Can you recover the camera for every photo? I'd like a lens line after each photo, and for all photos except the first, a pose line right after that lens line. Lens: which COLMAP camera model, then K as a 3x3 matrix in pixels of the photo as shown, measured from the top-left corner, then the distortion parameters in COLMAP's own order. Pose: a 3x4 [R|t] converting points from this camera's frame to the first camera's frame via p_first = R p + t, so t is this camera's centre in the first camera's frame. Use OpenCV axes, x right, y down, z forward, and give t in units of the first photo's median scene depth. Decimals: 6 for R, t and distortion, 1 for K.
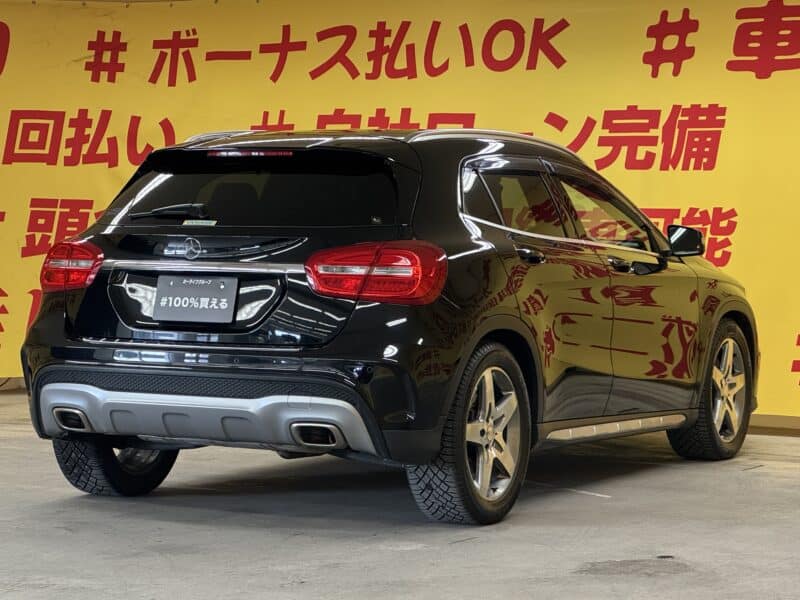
lens RADIAL K [[2289.9, 0, 400.0], [0, 2289.9, 300.0], [0, 0, 1]] dist [0.237527, 1.326832]
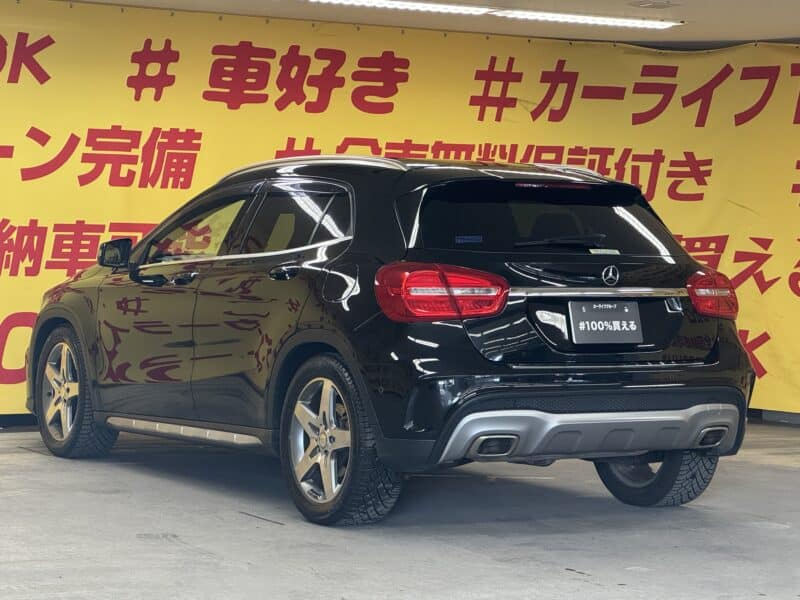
lens RADIAL K [[2106.2, 0, 400.0], [0, 2106.2, 300.0], [0, 0, 1]] dist [0.291323, 0.920639]
pose [[0.516415, -0.032688, 0.855714, -0.678639], [0.022866, 0.999441, 0.024380, -0.025647], [-0.856033, 0.006976, 0.516874, 0.391318]]
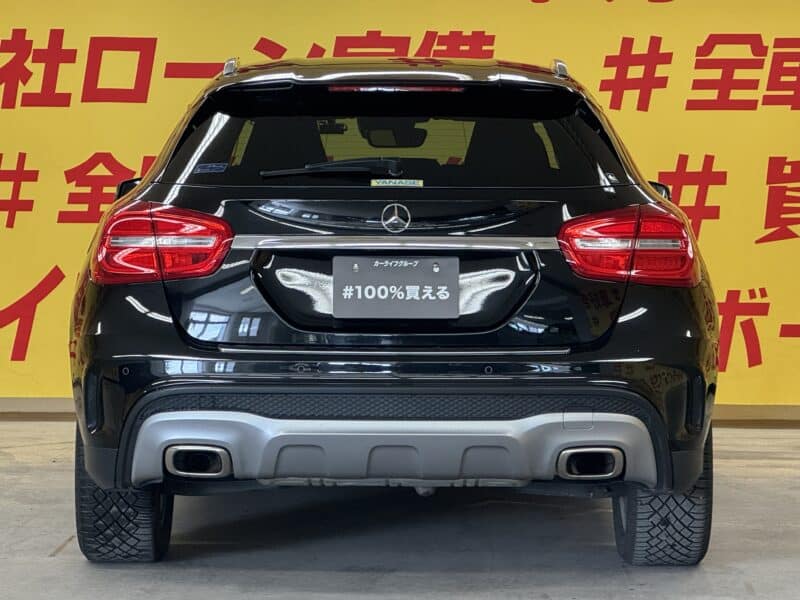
lens RADIAL K [[2604.6, 0, 400.0], [0, 2604.6, 300.0], [0, 0, 1]] dist [0.005406, 0.810657]
pose [[0.886832, -0.032751, 0.460929, -0.322908], [0.025044, 0.999426, 0.022828, -0.010518], [-0.461412, -0.008701, 0.887143, 0.181410]]
